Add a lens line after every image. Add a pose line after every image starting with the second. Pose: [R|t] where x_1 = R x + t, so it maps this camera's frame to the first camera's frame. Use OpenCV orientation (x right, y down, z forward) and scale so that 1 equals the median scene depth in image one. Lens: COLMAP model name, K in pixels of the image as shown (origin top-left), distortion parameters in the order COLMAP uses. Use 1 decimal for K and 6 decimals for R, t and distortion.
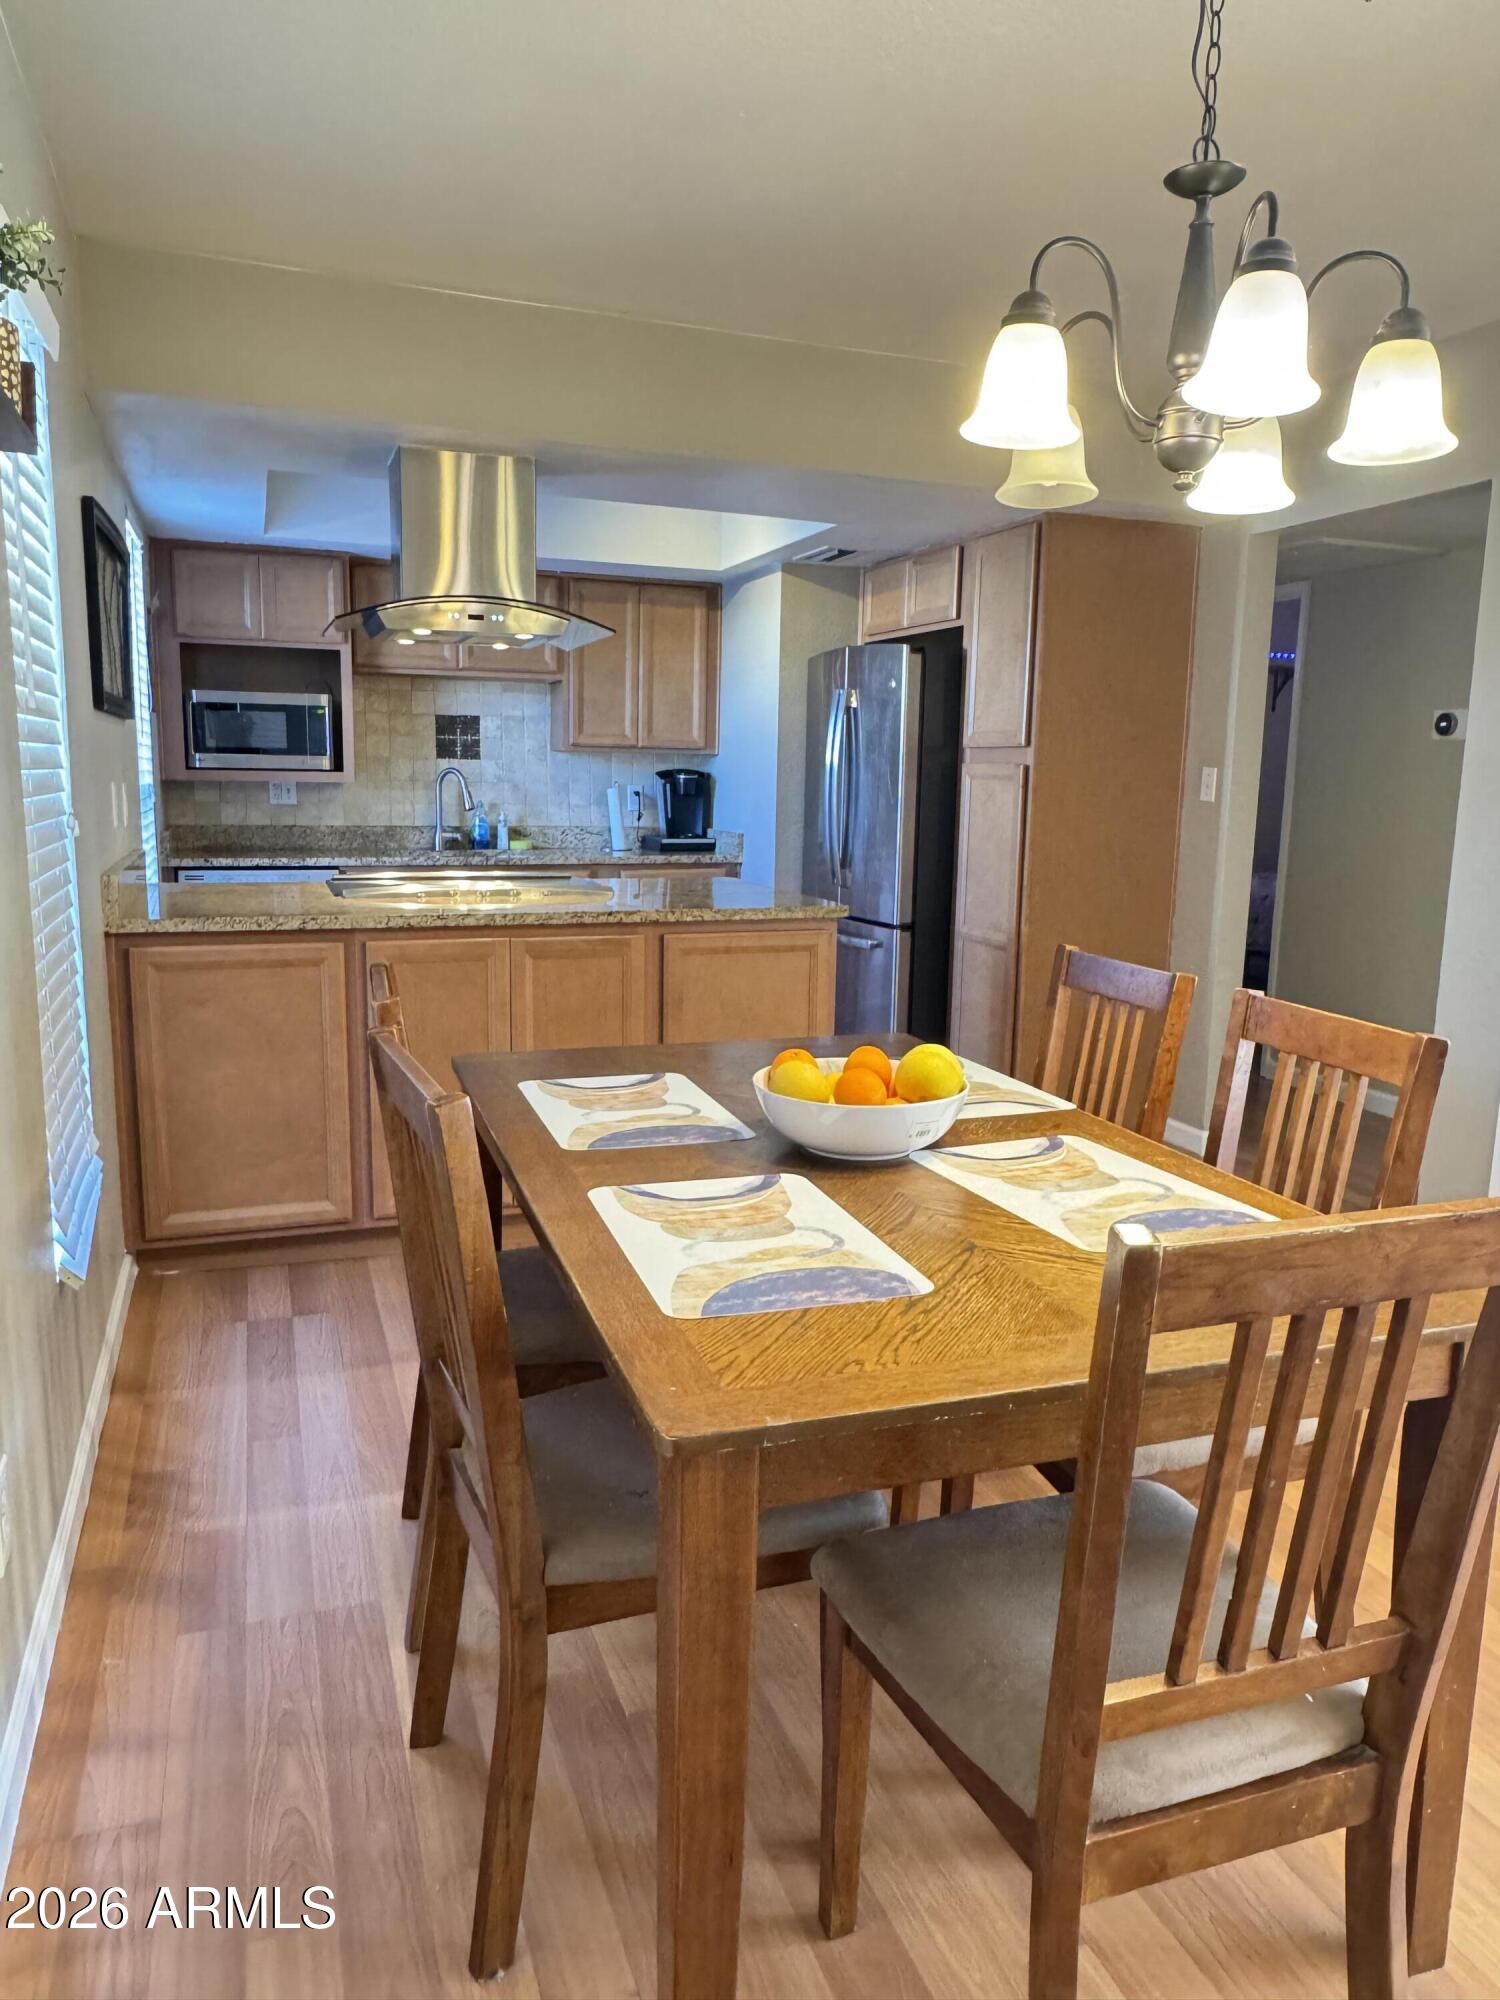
lens RADIAL K [[1347.2, 0, 756.1], [0, 1347.2, 999.5], [0, 0, 1]] dist [-0.004395, -0.001896]
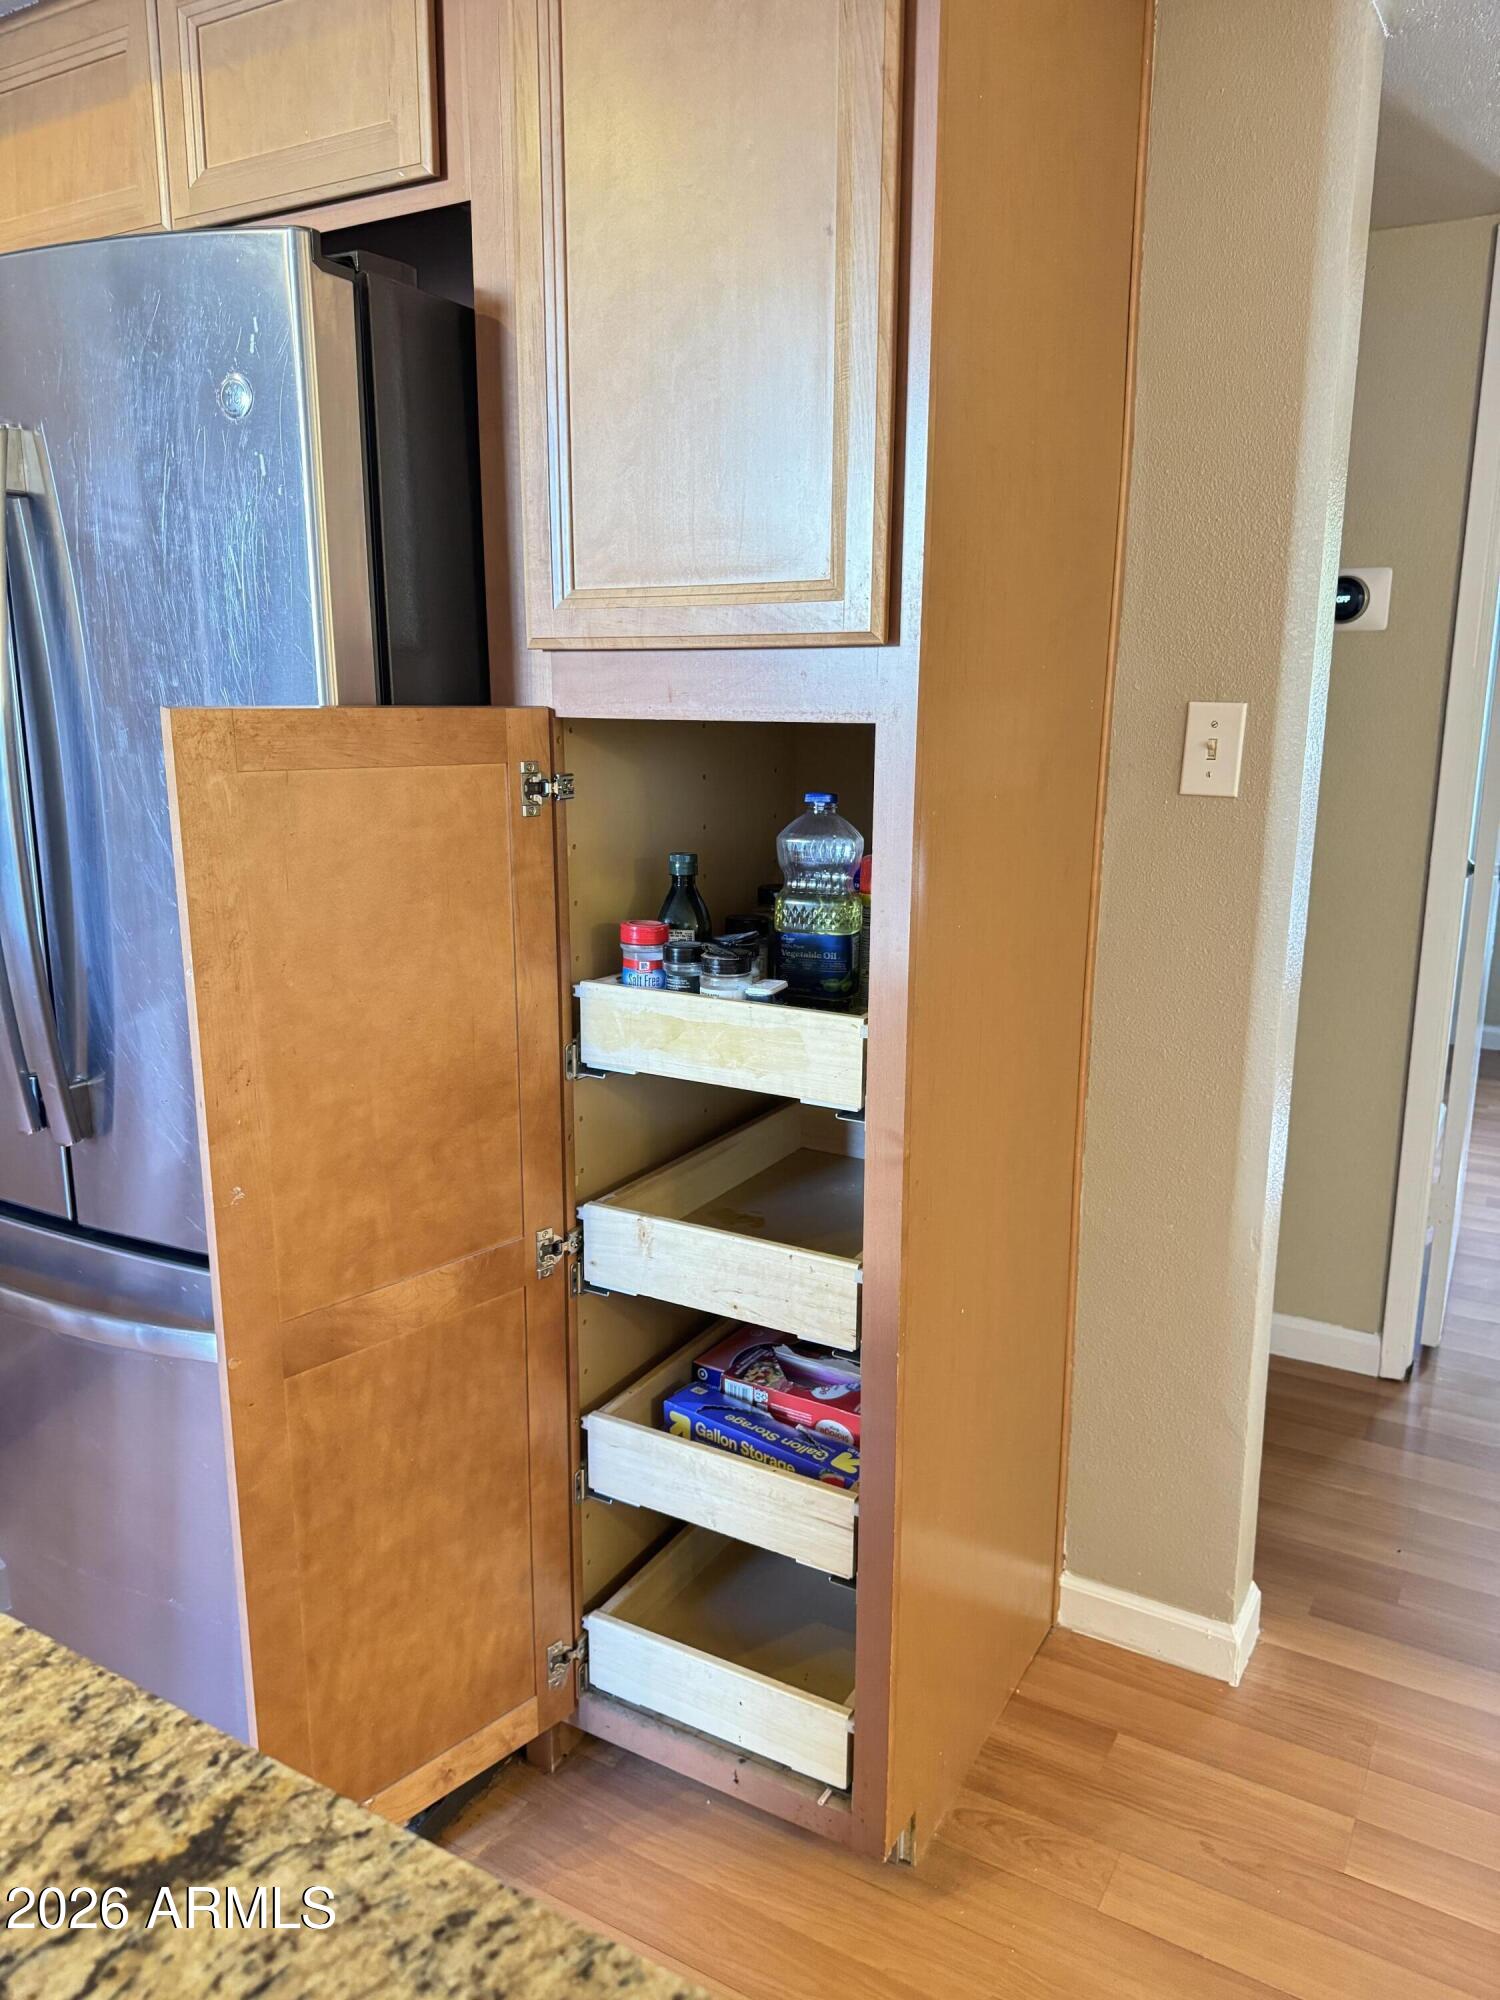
lens RADIAL K [[1399.1, 0, 749.6], [0, 1399.1, 1005.7], [0, 0, 1]] dist [0.000445, -0.003367]
pose [[0.763906, -0.159280, 0.625362, -0.009300], [0.107797, 0.986941, 0.119696, -0.111356], [-0.636261, -0.024024, 0.771100, 0.582019]]
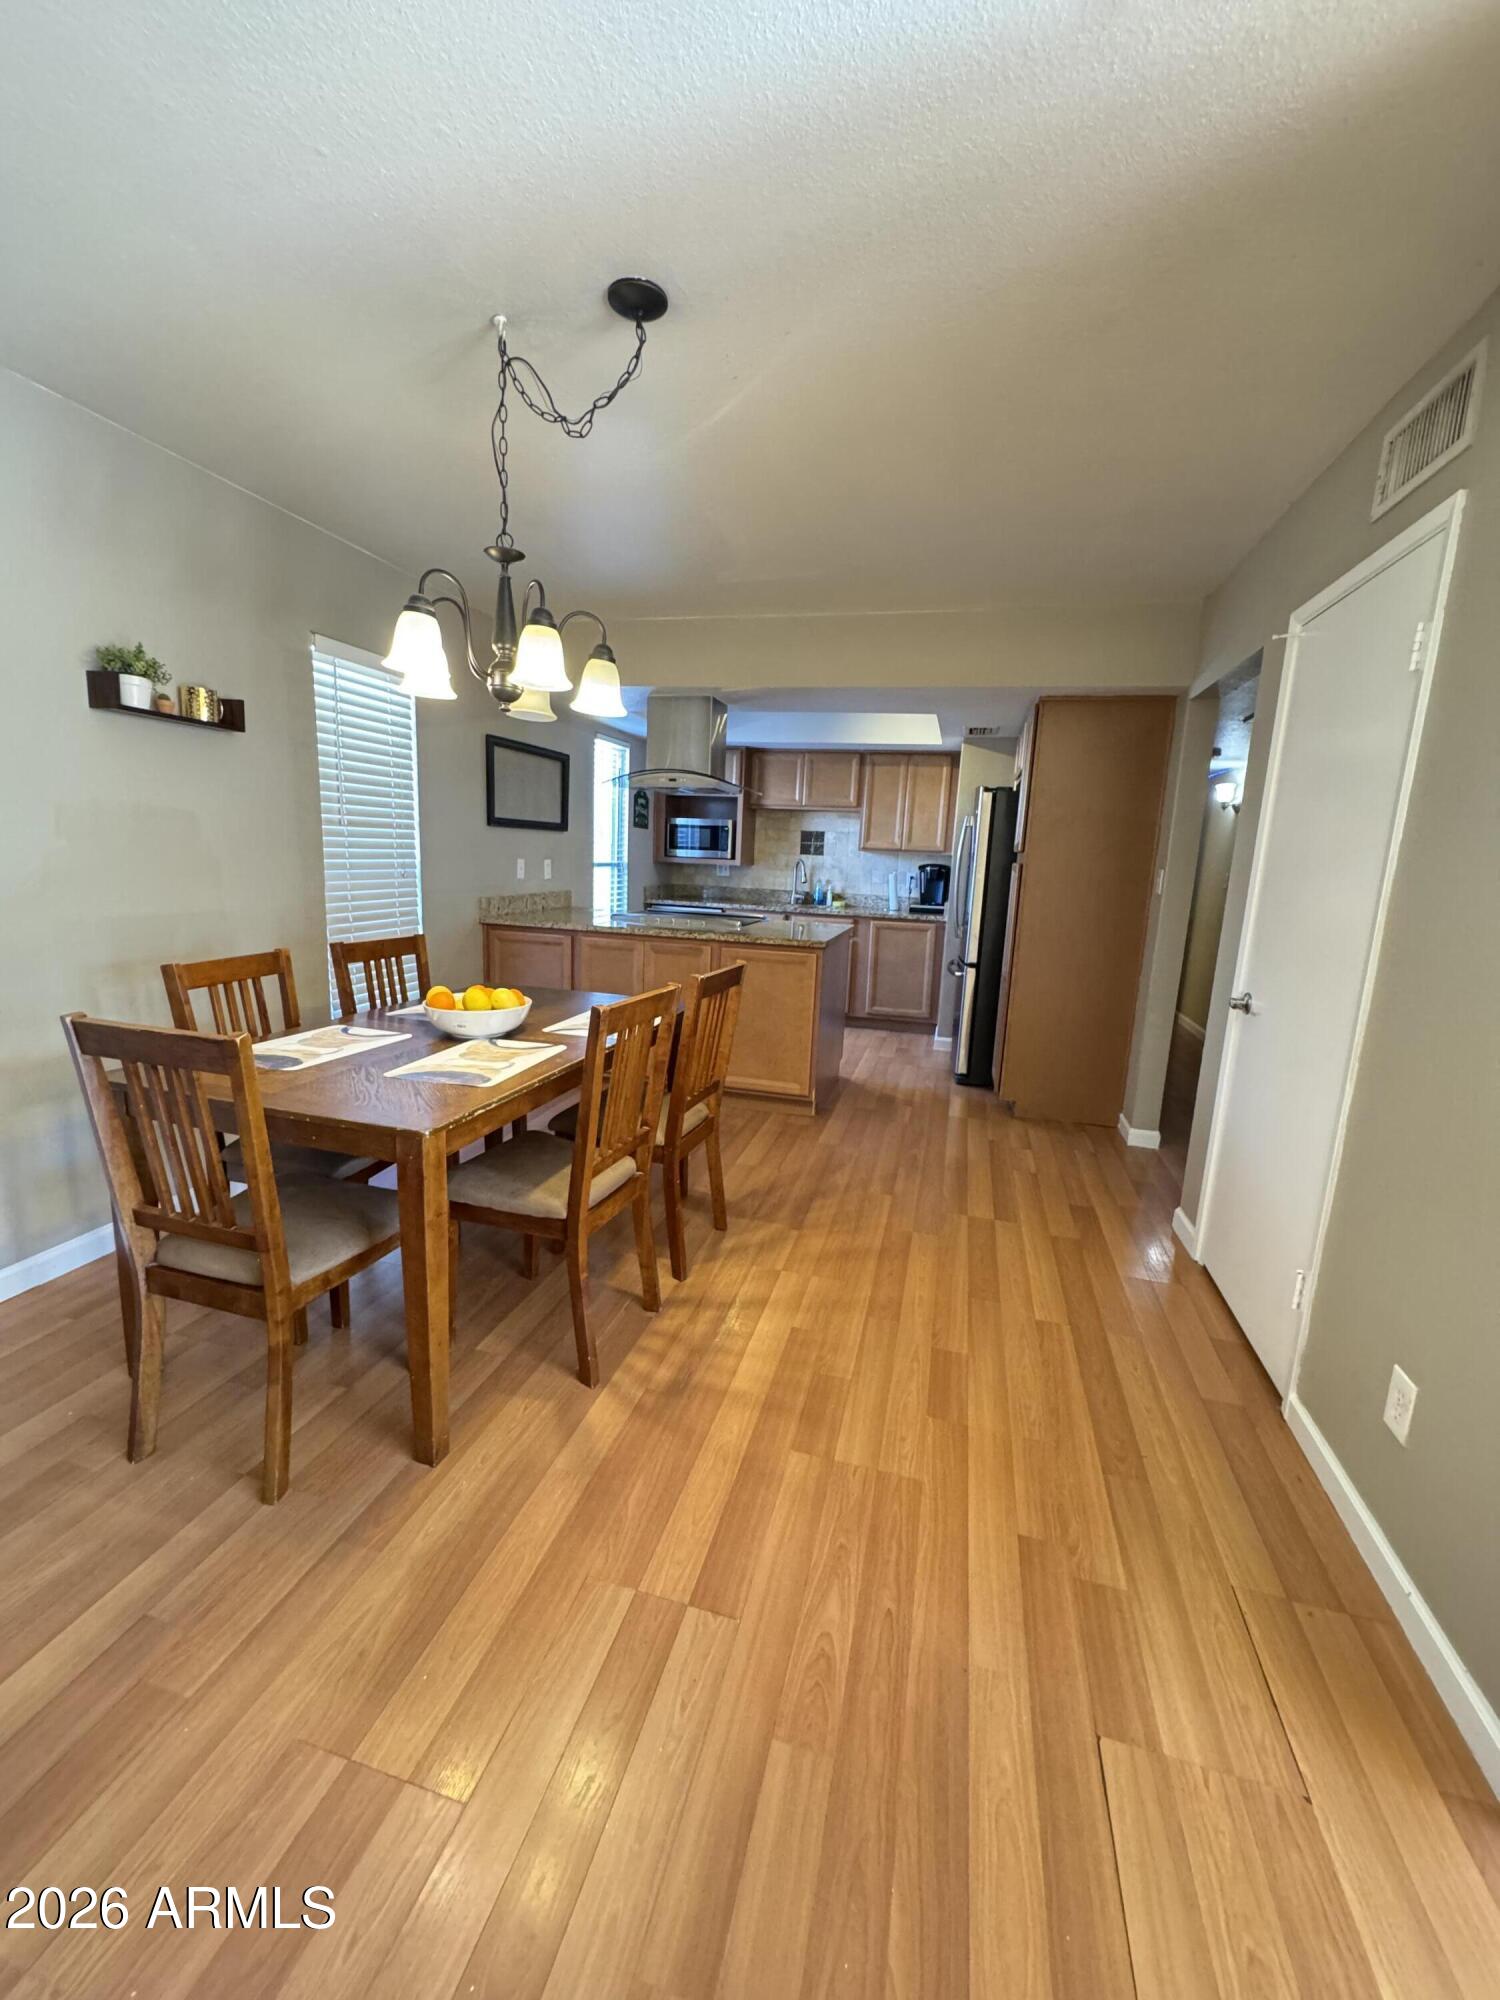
lens RADIAL K [[799.0, 0, 757.1], [0, 799.0, 1004.1], [0, 0, 1]] dist [0.000739, 0.000179]
pose [[0.822908, 0.123661, -0.554554, 0.348775], [-0.122368, 0.991696, 0.039557, -0.011746], [0.554841, 0.035308, 0.831207, 0.064970]]
